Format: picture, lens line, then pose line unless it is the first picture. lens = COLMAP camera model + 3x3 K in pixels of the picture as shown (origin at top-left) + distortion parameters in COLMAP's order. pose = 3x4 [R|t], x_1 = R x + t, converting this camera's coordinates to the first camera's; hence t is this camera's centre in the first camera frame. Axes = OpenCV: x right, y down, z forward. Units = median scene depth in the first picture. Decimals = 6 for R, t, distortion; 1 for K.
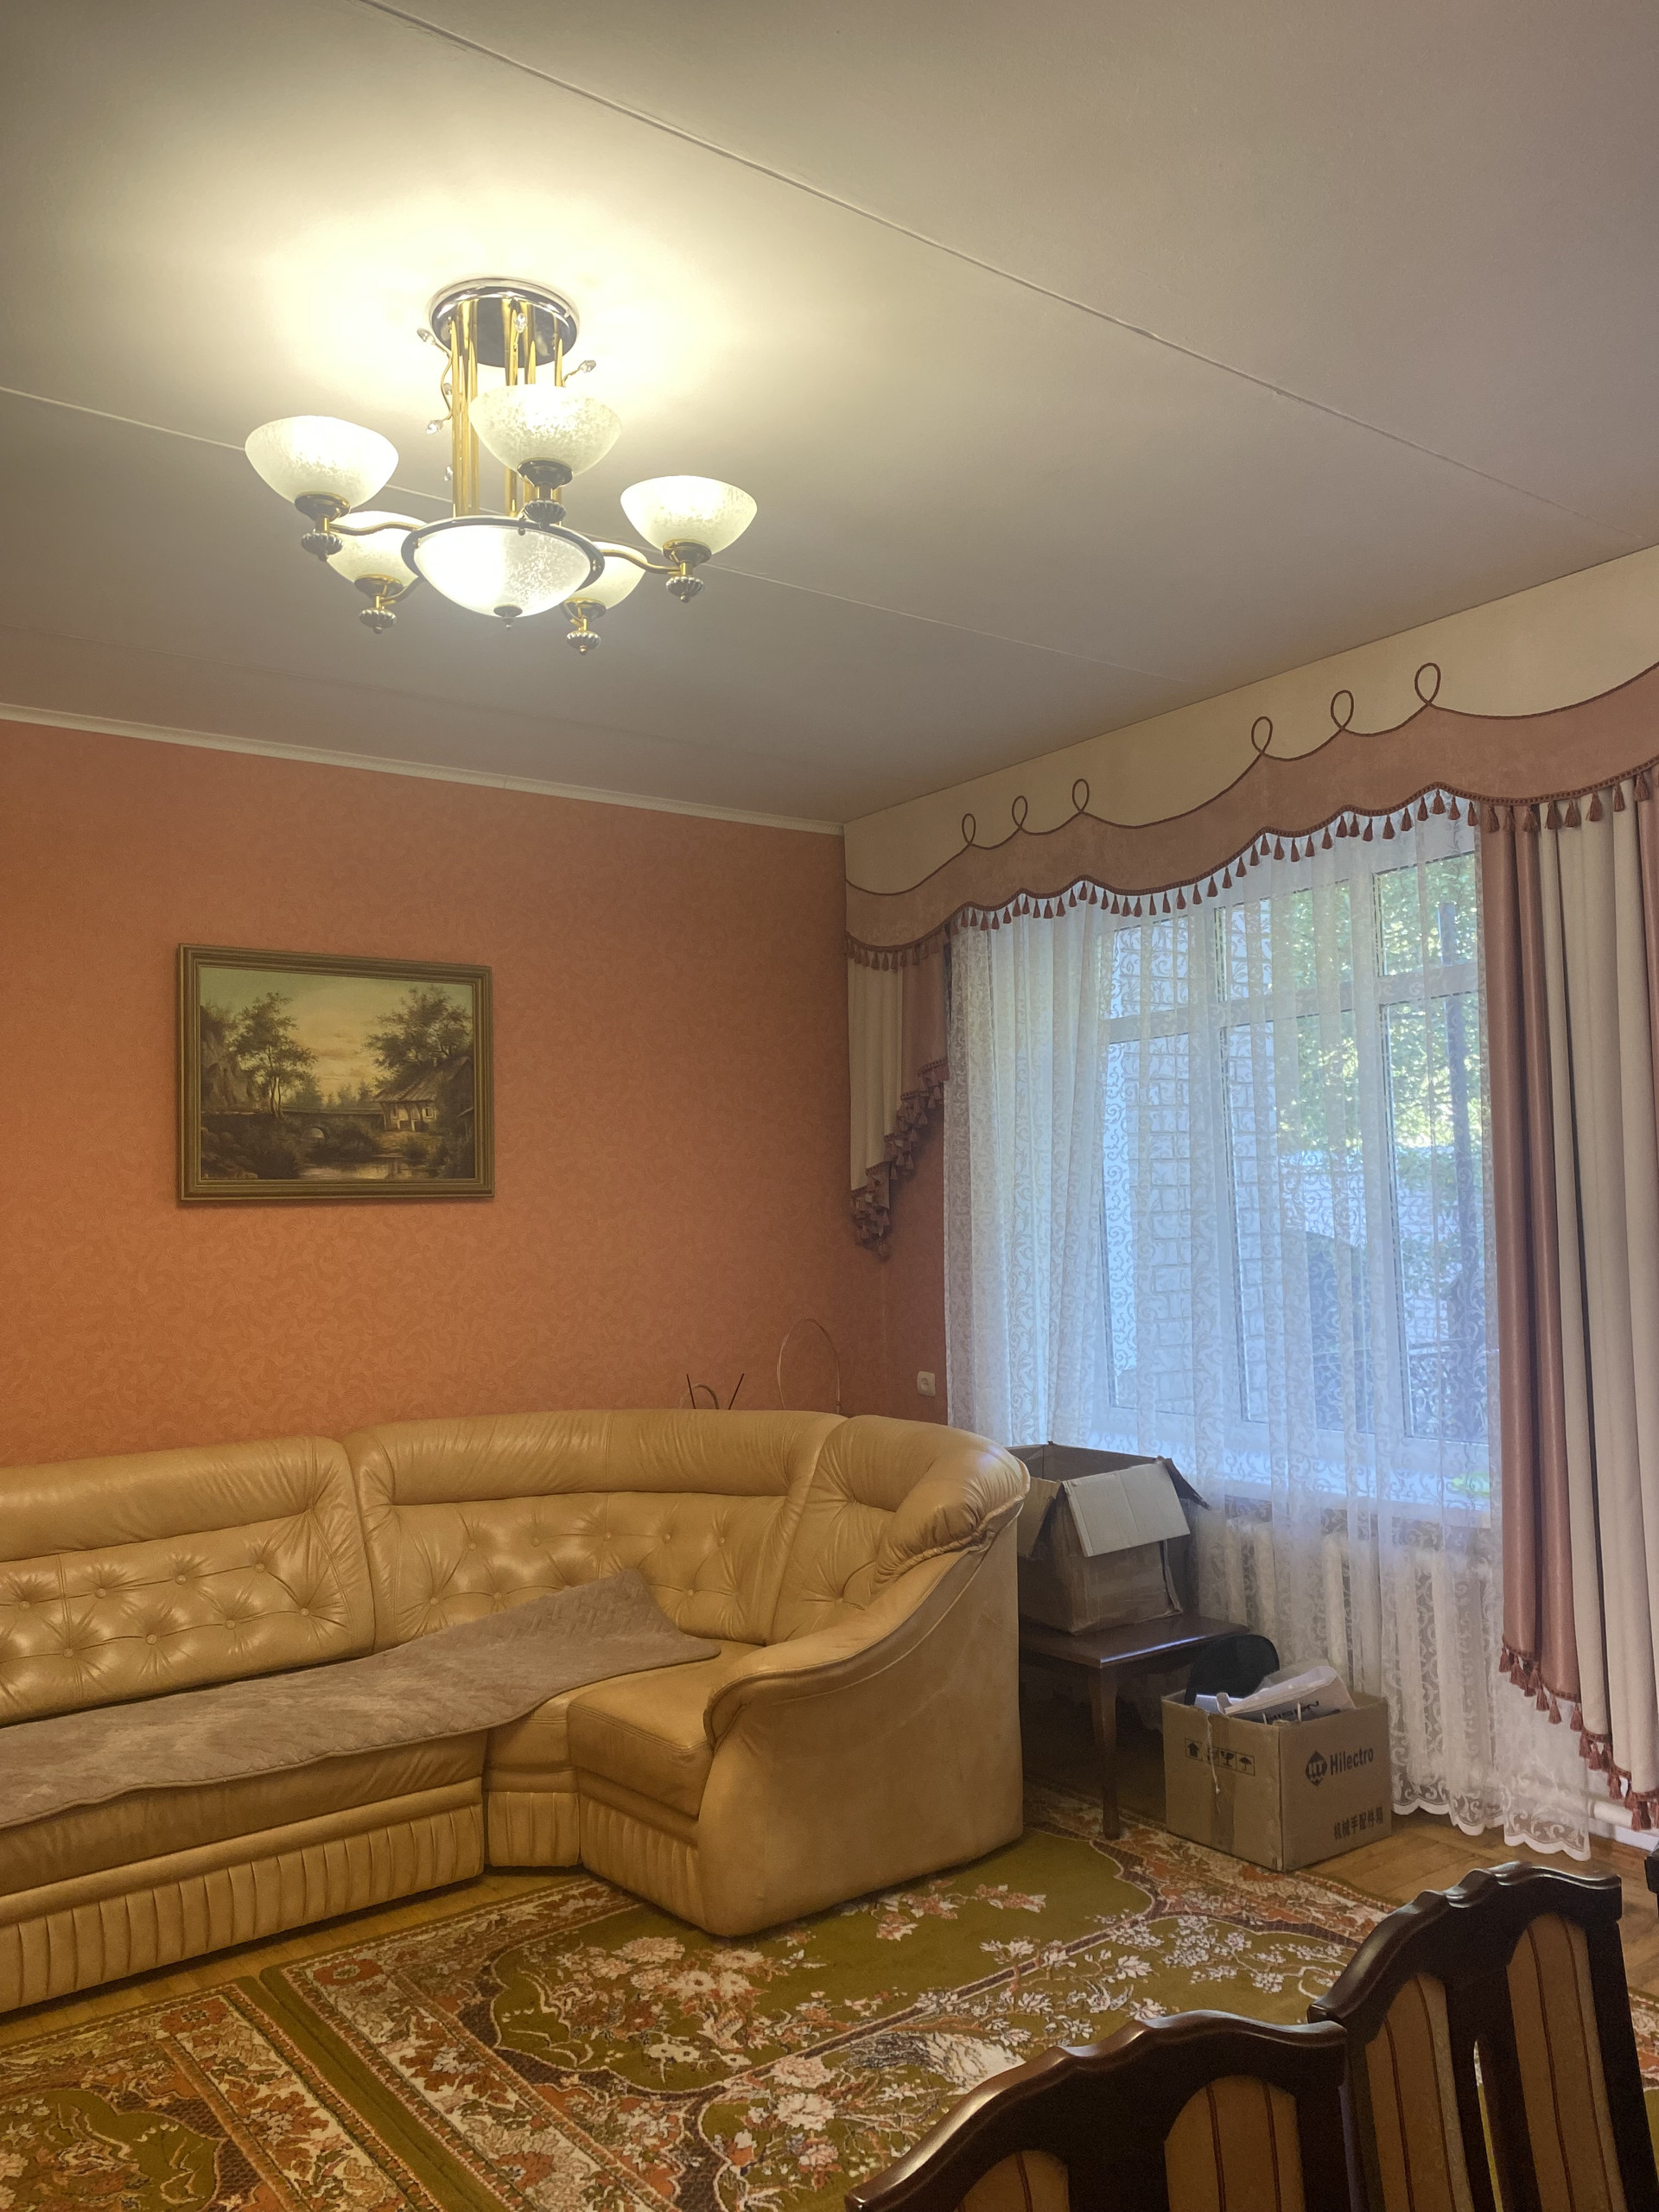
lens RADIAL K [[1677.9, 0, 829.5], [0, 1677.9, 1106.0], [0, 0, 1]] dist [0.021143, -0.004660]
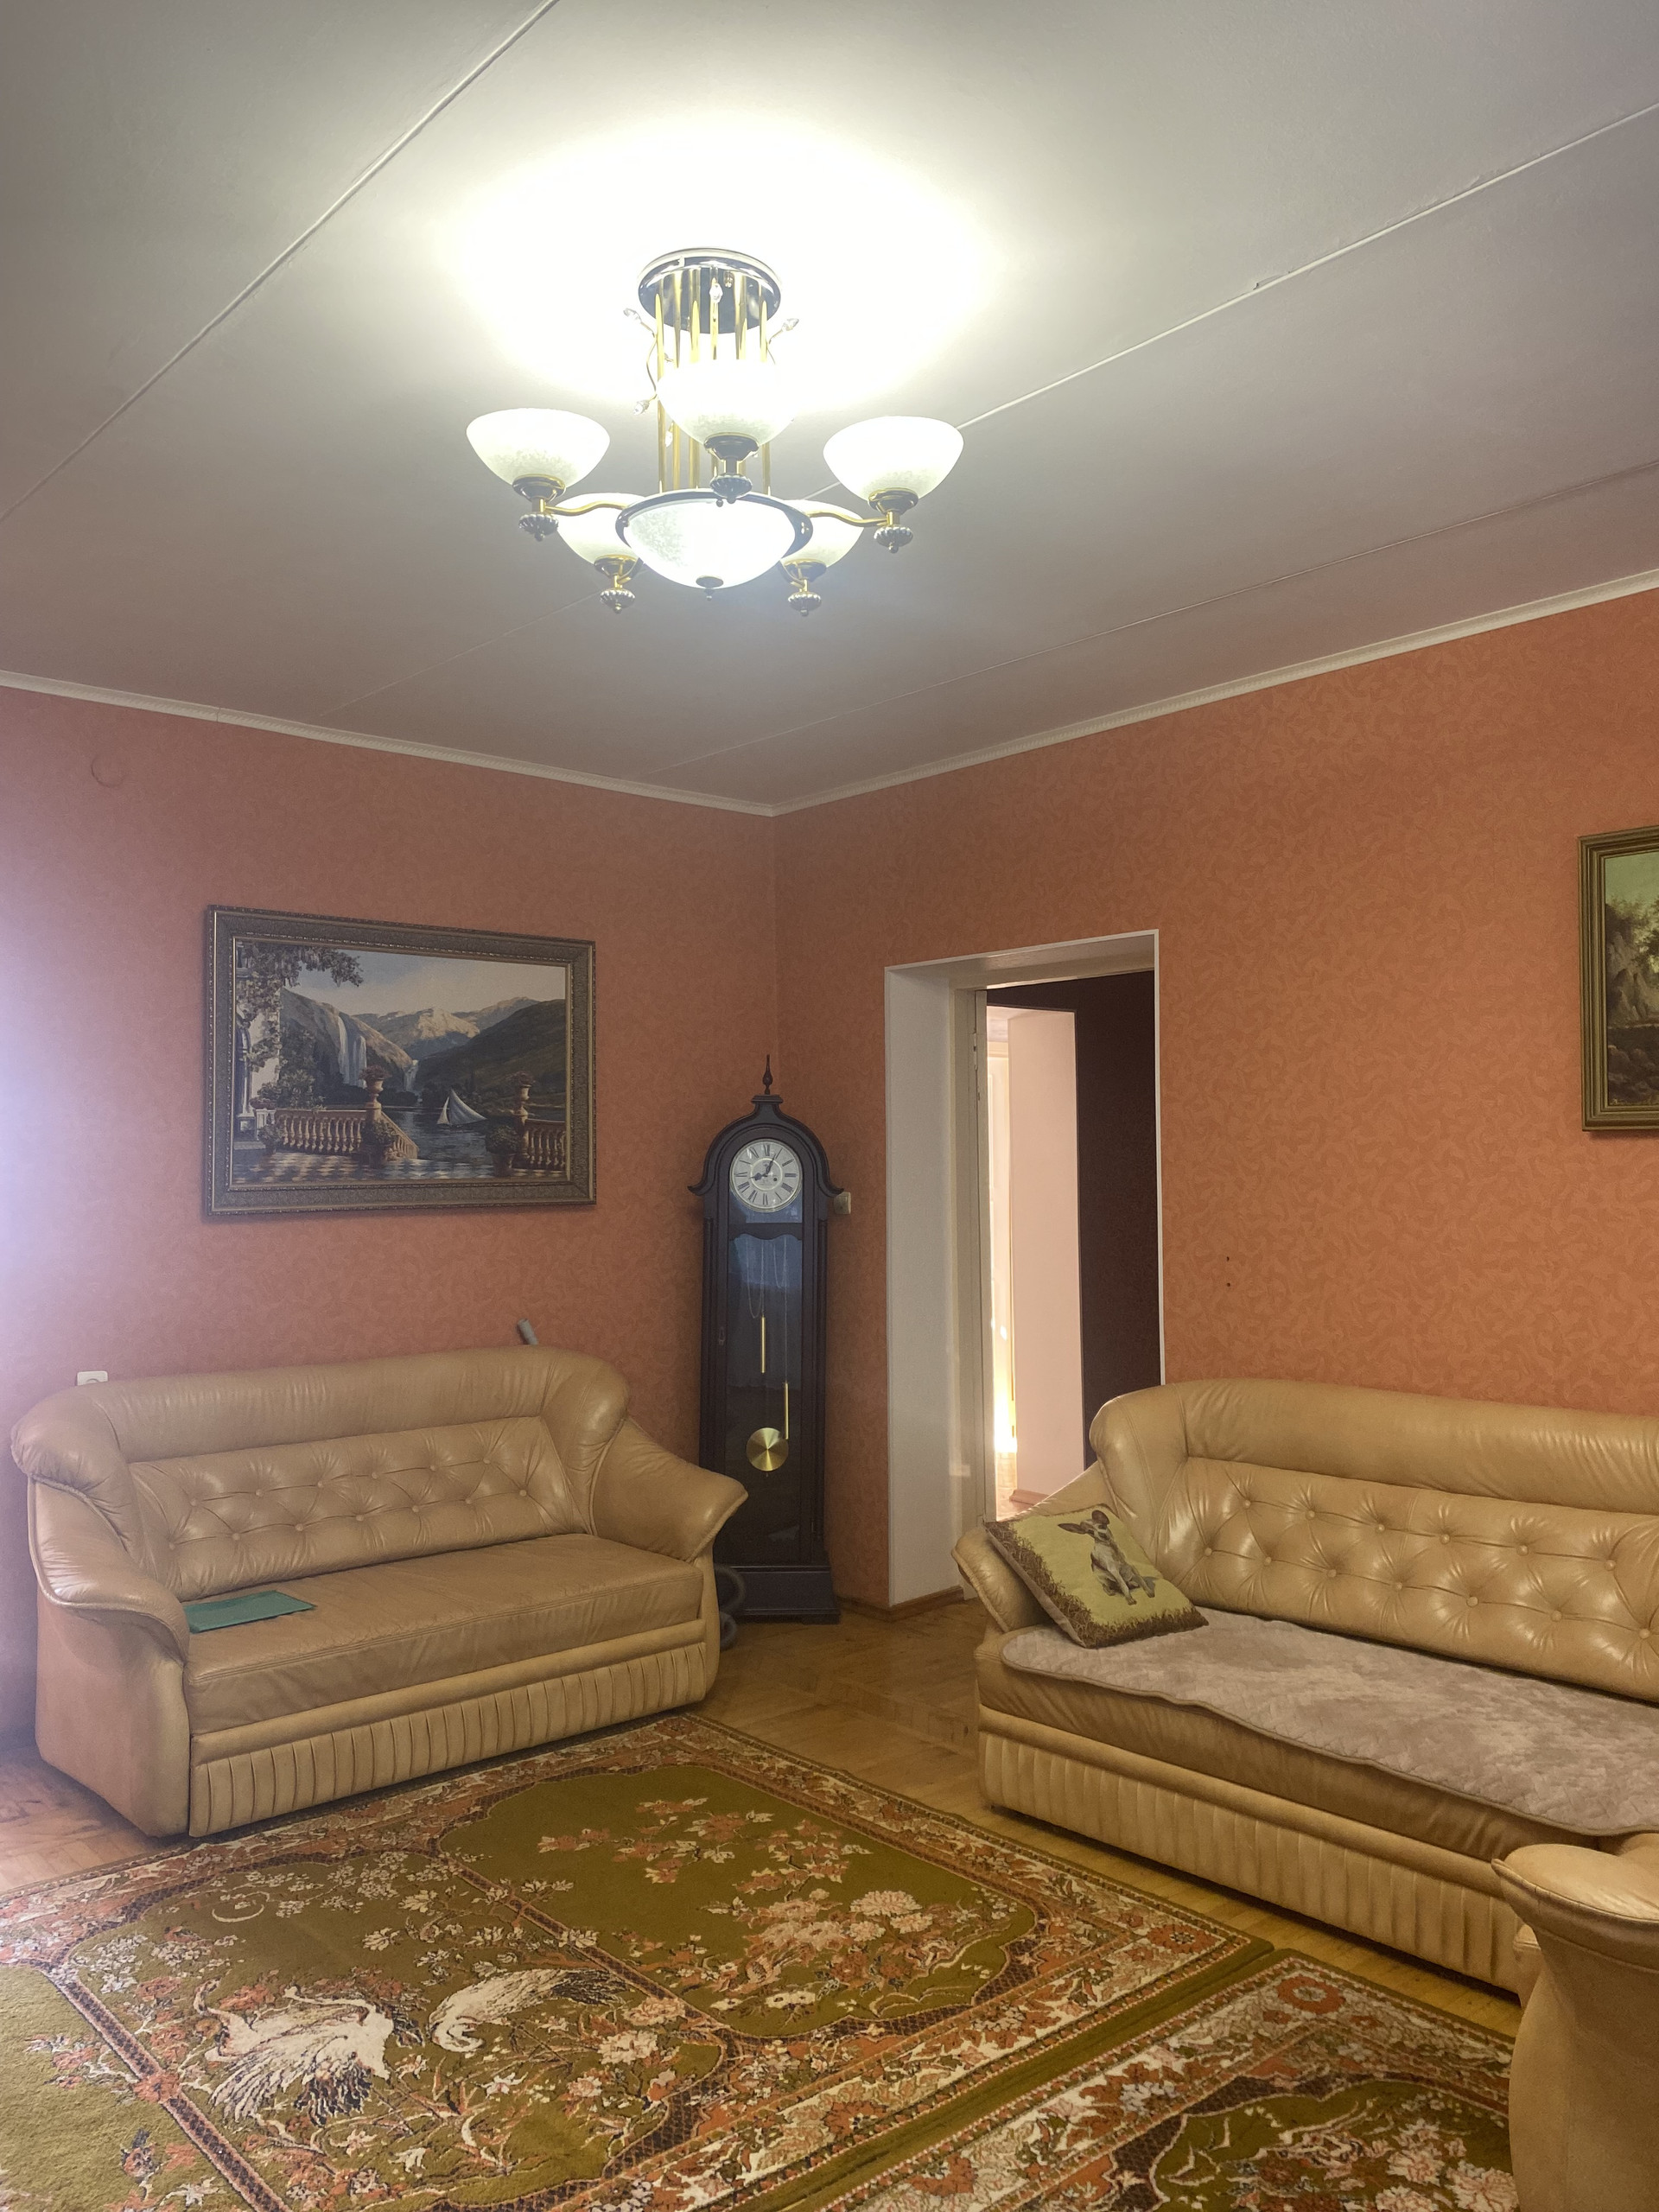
lens RADIAL K [[1686.5, 0, 877.0], [0, 1686.5, 1081.4], [0, 0, 1]] dist [0.002195, -0.000967]
pose [[0.094034, -0.027348, -0.995193, 0.585874], [0.068466, 0.997434, -0.020940, 0.030613], [0.993212, -0.066167, 0.095665, 0.701355]]
